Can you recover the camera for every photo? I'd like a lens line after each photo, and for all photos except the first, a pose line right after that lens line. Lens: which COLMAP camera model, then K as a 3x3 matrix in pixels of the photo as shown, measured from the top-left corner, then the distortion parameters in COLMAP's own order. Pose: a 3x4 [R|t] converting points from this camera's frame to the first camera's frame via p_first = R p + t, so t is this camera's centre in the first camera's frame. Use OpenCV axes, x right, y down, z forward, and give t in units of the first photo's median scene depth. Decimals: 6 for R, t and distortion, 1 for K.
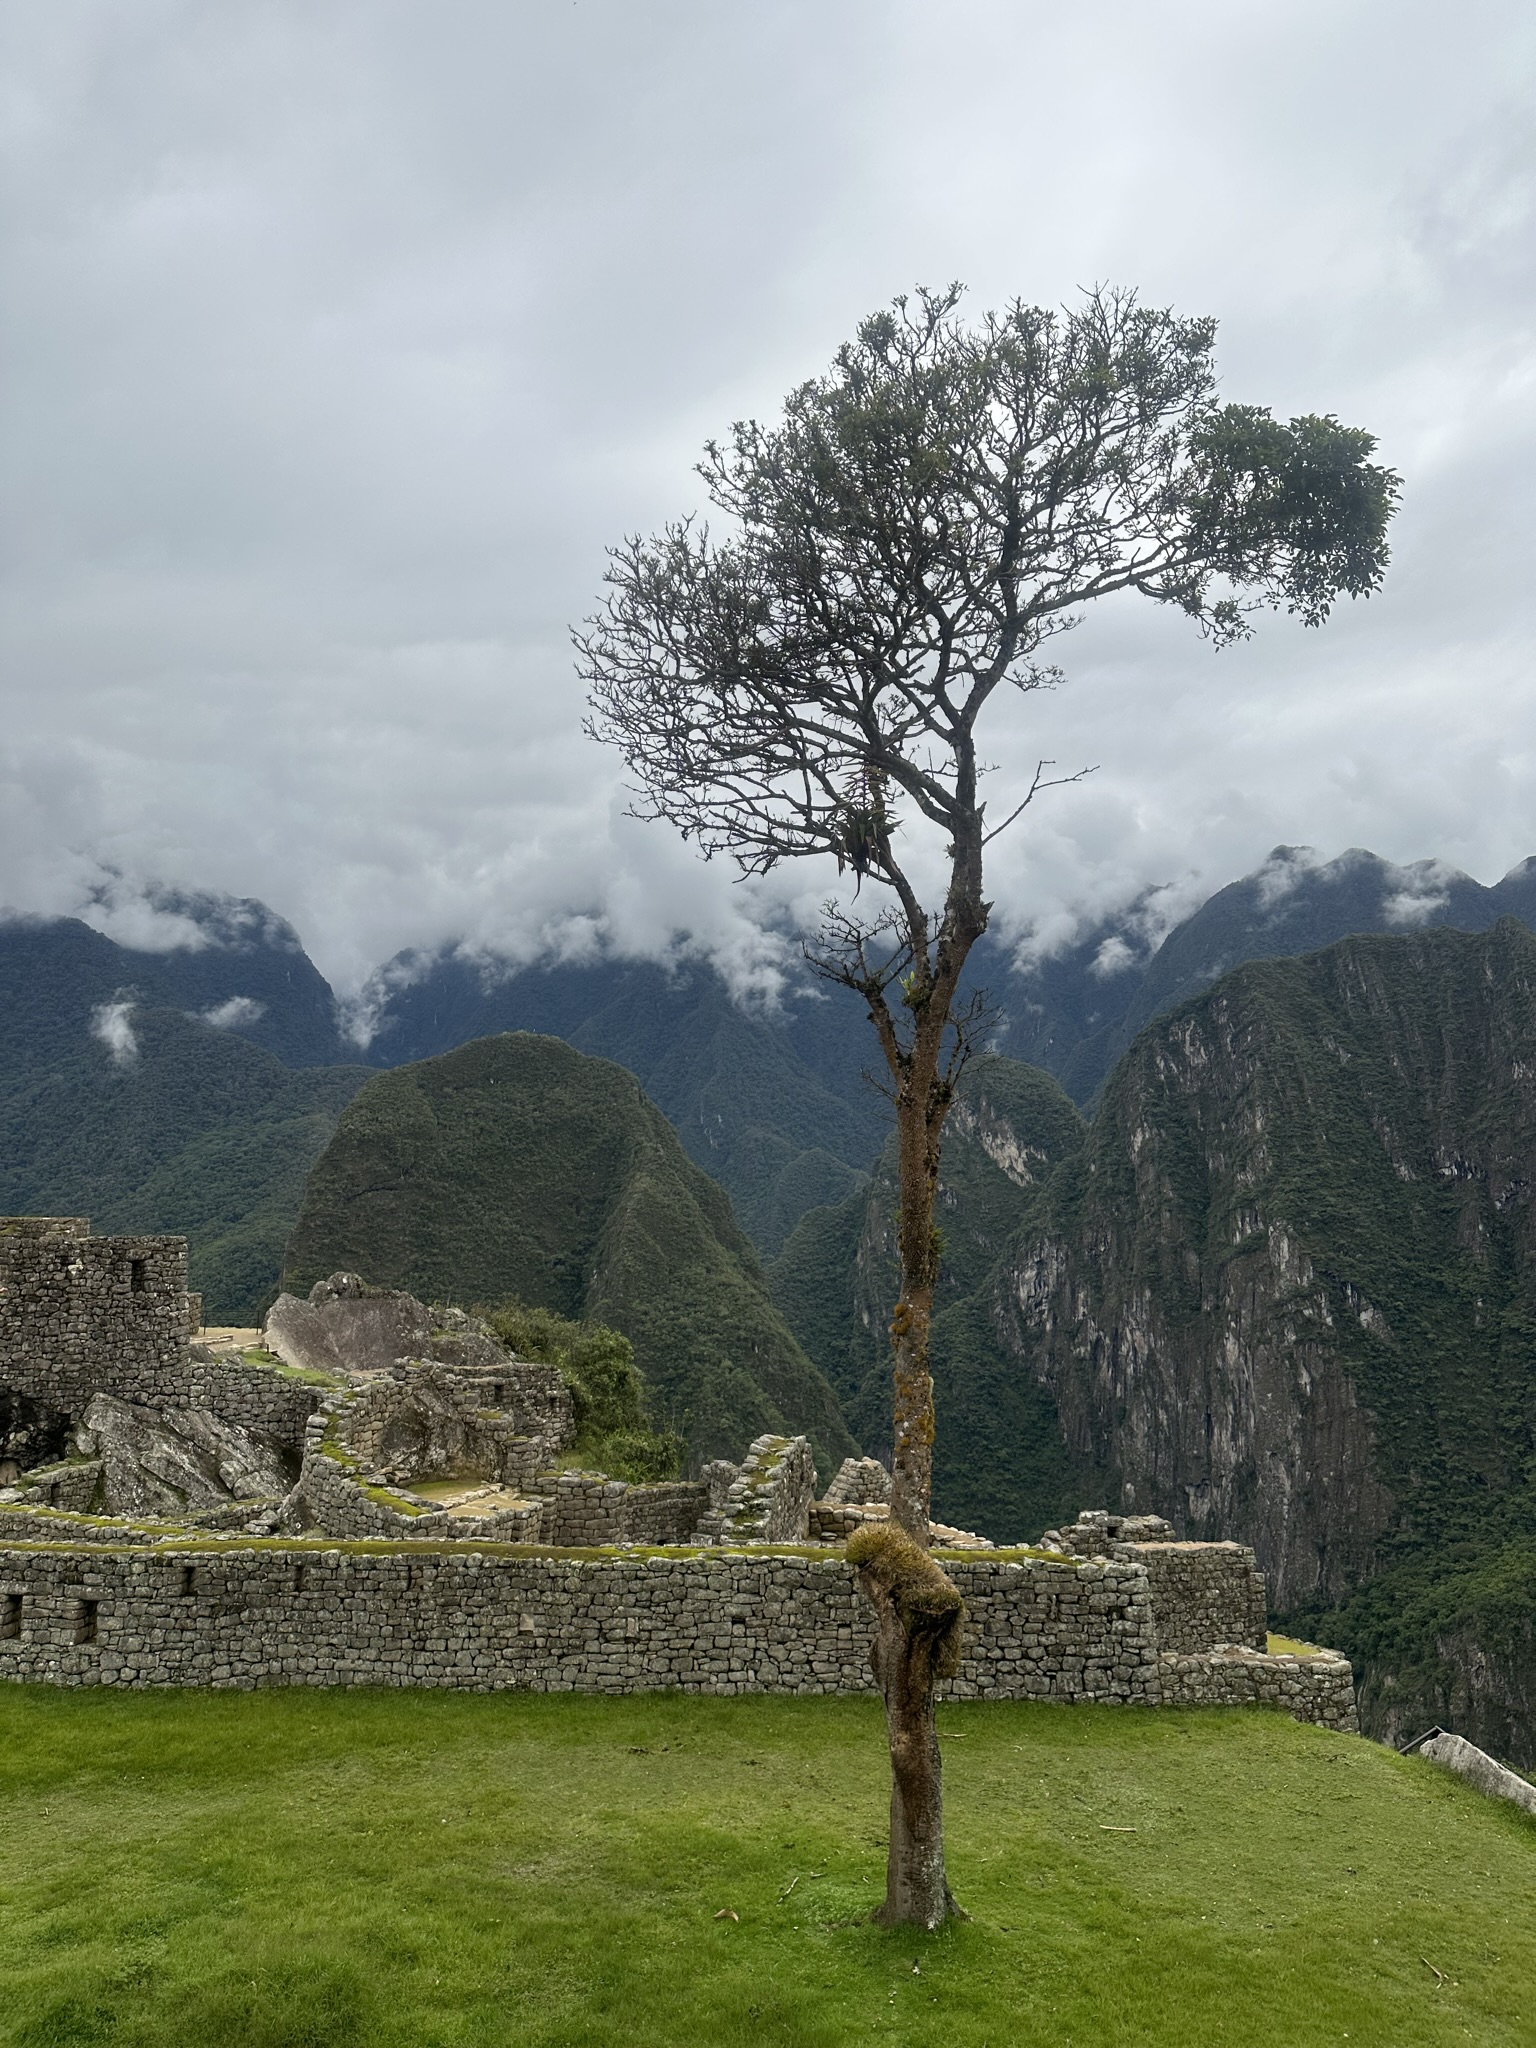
lens RADIAL K [[1434.8, 0, 779.7], [0, 1434.8, 1033.8], [0, 0, 1]] dist [0.070146, -0.092565]
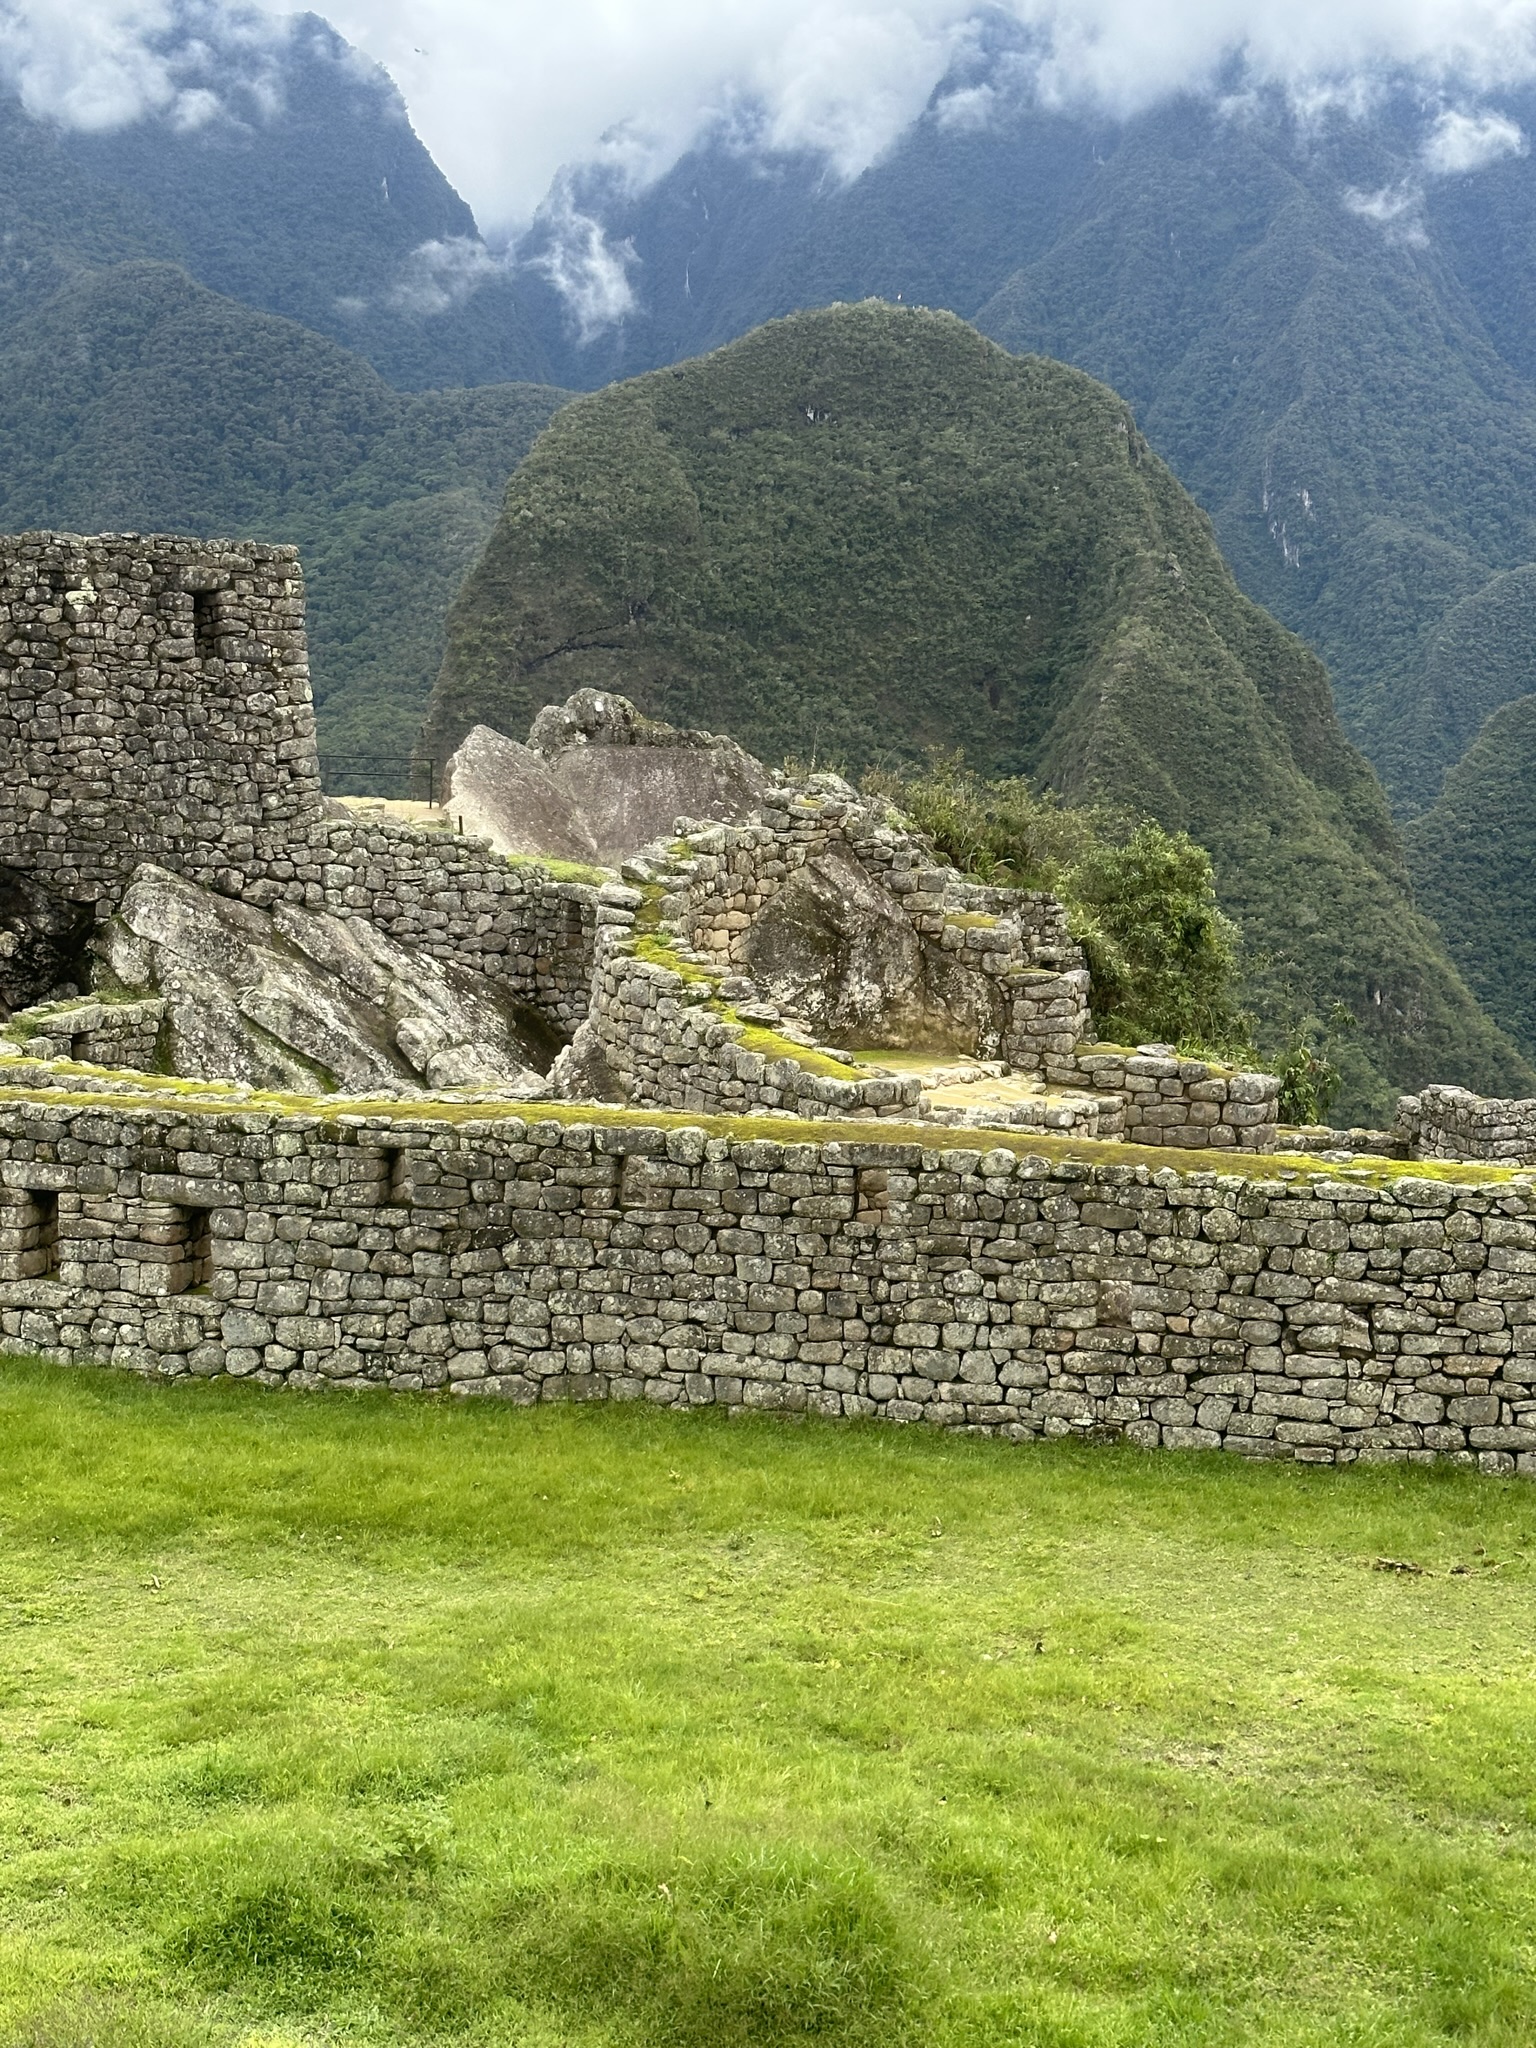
lens RADIAL K [[3080.7, 0, 786.3], [0, 3080.7, 1038.1], [0, 0, 1]] dist [0.141912, 0.000000]
pose [[0.979165, 0.031689, -0.200577, -0.039283], [0.014848, 0.973932, 0.226355, 0.050760], [0.202521, -0.224617, 0.953170, 0.042401]]
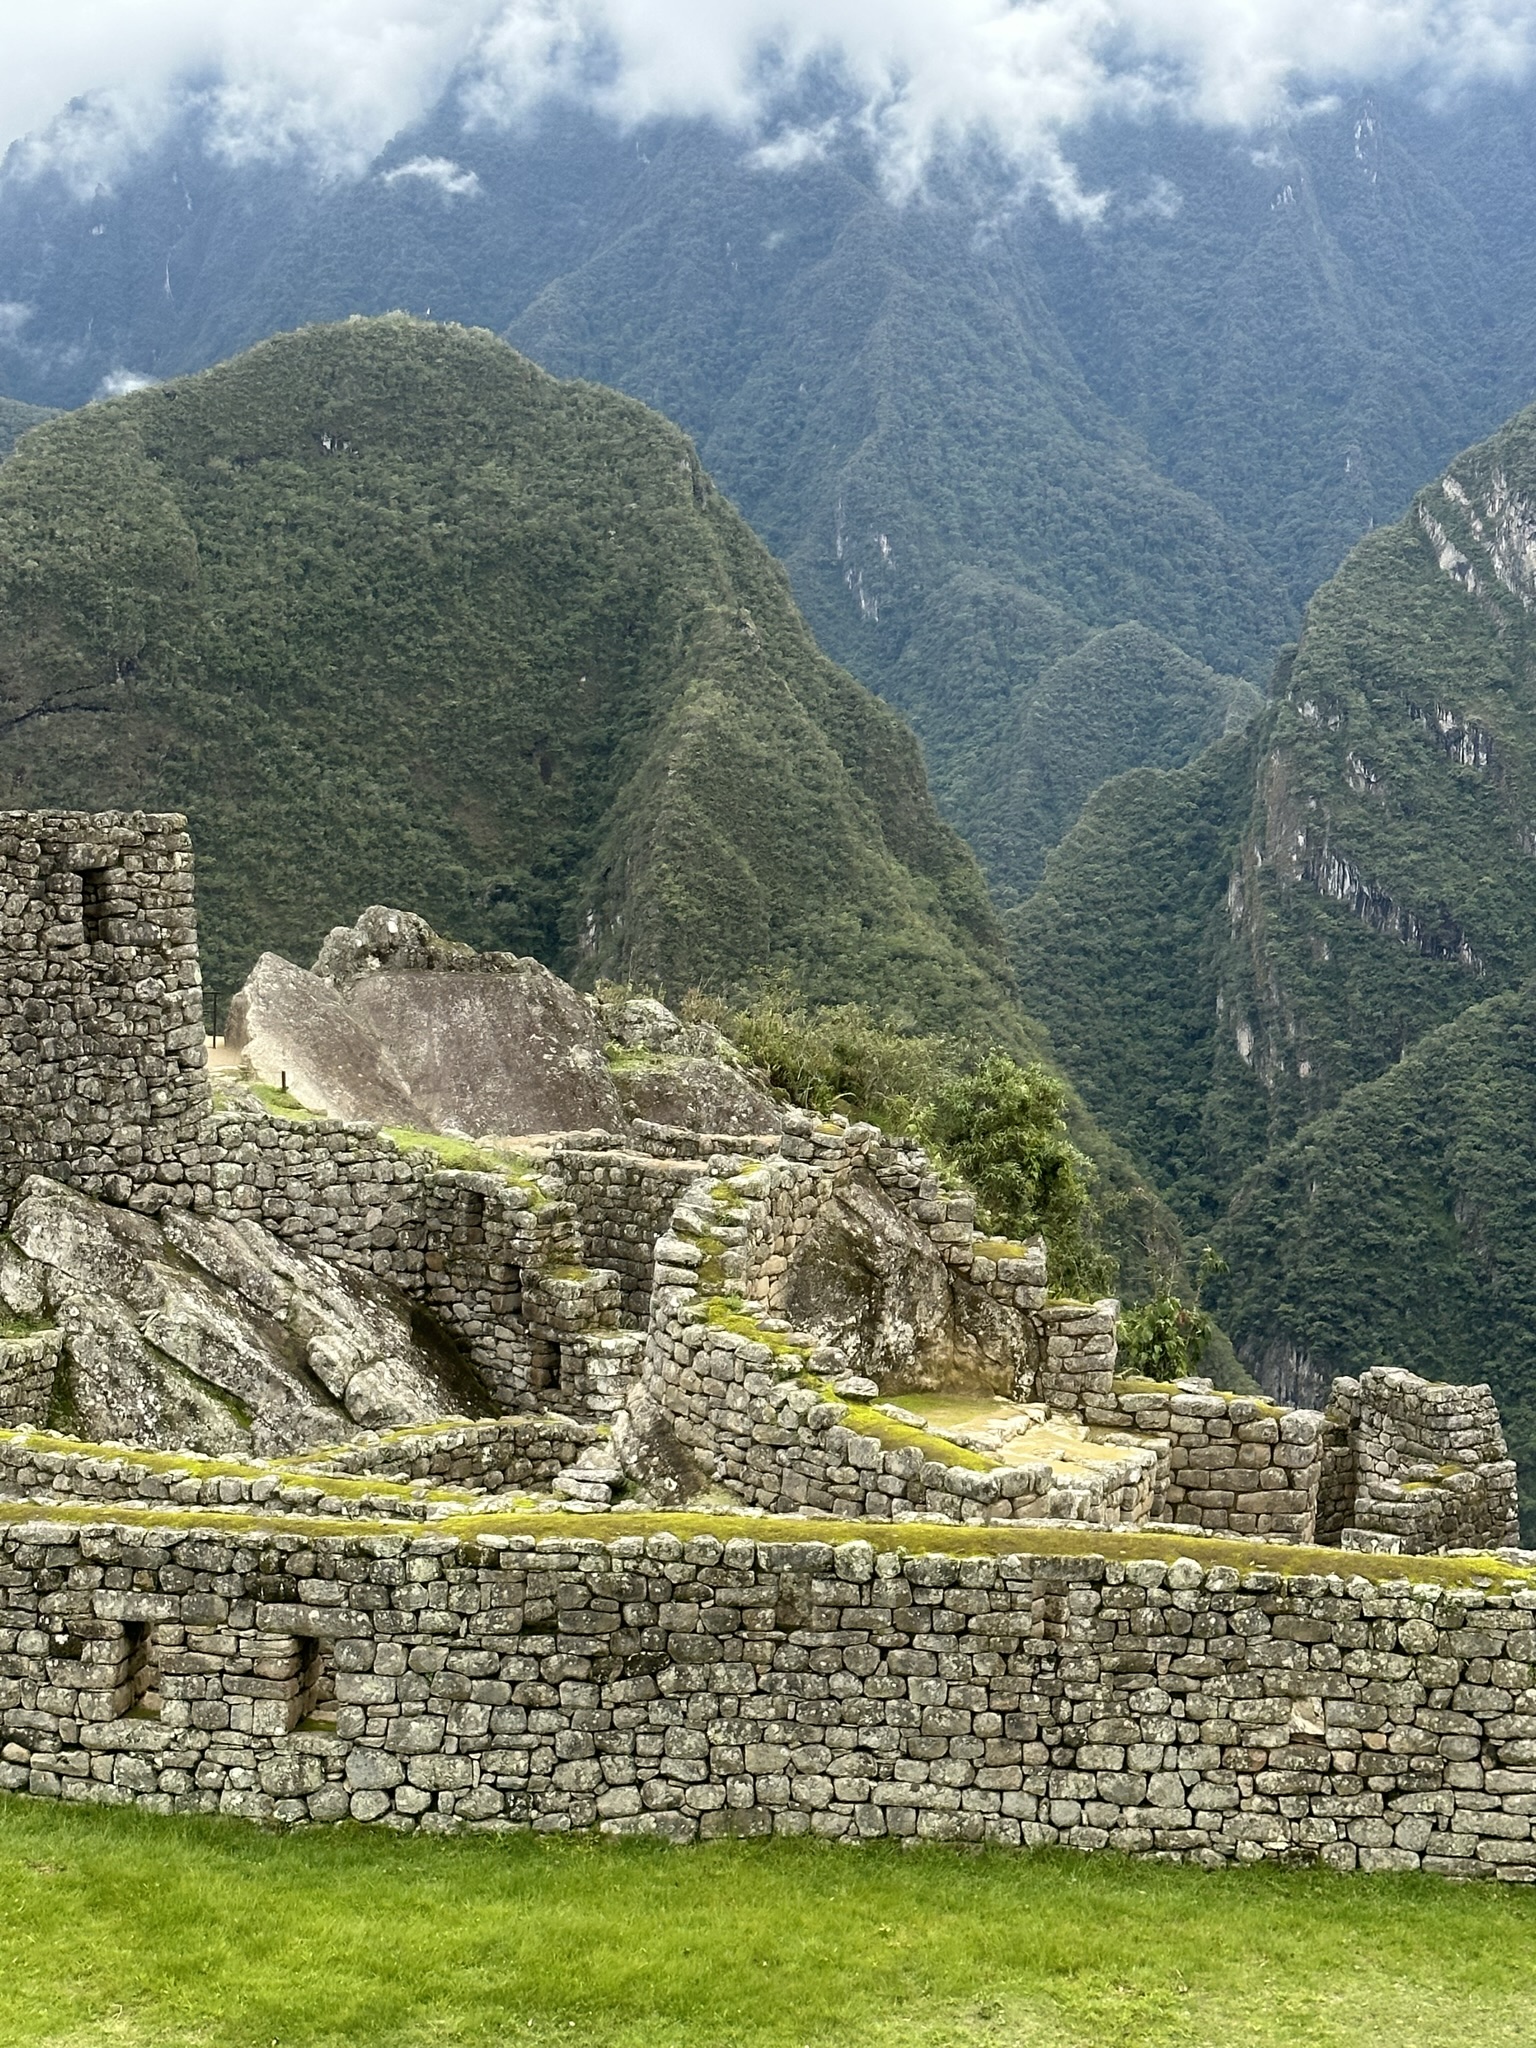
lens RADIAL K [[3565.3, 0, 792.0], [0, 3565.3, 1048.2], [0, 0, 1]] dist [0.138230, 0.000000]
pose [[0.997857, 0.016680, -0.063276, -0.120398], [-0.003849, 0.980254, 0.197707, 0.001188], [0.065324, -0.197040, 0.978217, -0.004748]]
